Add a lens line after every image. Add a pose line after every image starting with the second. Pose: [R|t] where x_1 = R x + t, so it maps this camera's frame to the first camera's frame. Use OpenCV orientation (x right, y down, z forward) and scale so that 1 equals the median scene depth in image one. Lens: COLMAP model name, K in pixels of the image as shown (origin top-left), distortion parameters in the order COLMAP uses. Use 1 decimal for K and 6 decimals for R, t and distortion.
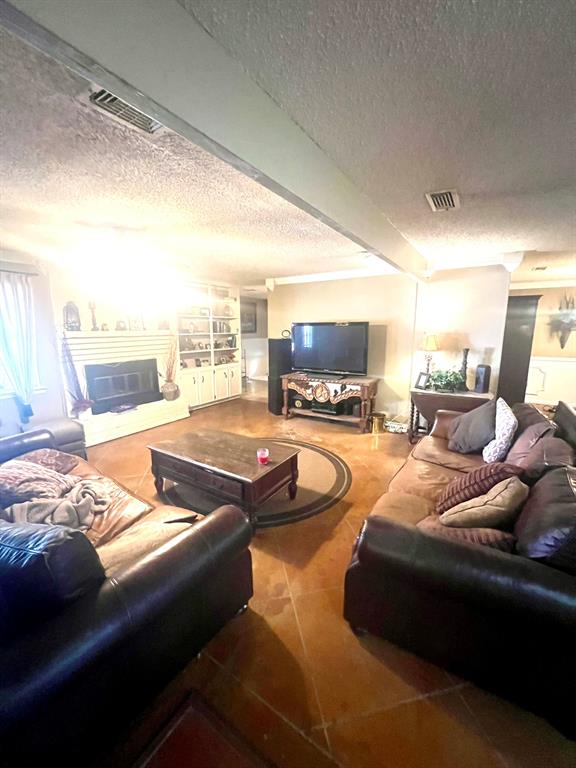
lens RADIAL K [[307.6, 0, 288.2], [0, 307.6, 384.0], [0, 0, 1]] dist [-0.003770, -0.000505]
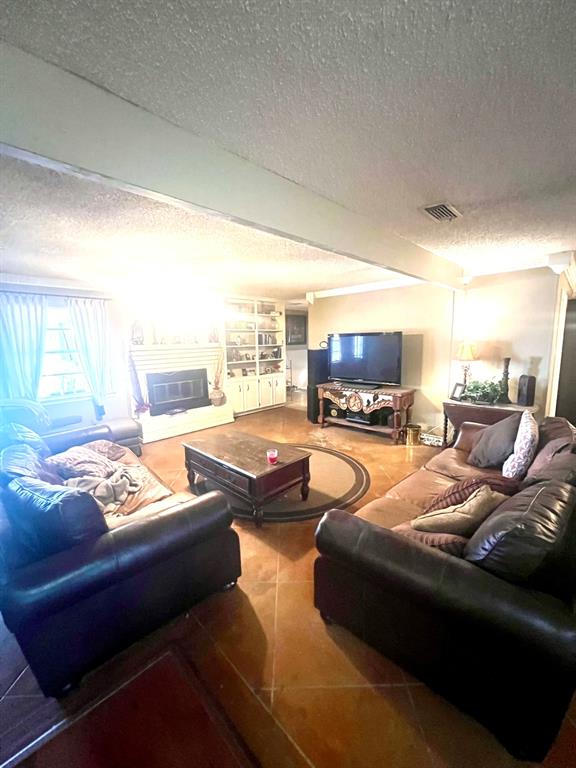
lens RADIAL K [[307.6, 0, 288.6], [0, 307.6, 384.2], [0, 0, 1]] dist [-0.003770, -0.000505]
pose [[0.978714, 0.012458, -0.204850, 0.146122], [-0.019640, 0.999260, -0.033064, 0.009568], [0.204287, 0.036384, 0.978235, -0.051541]]
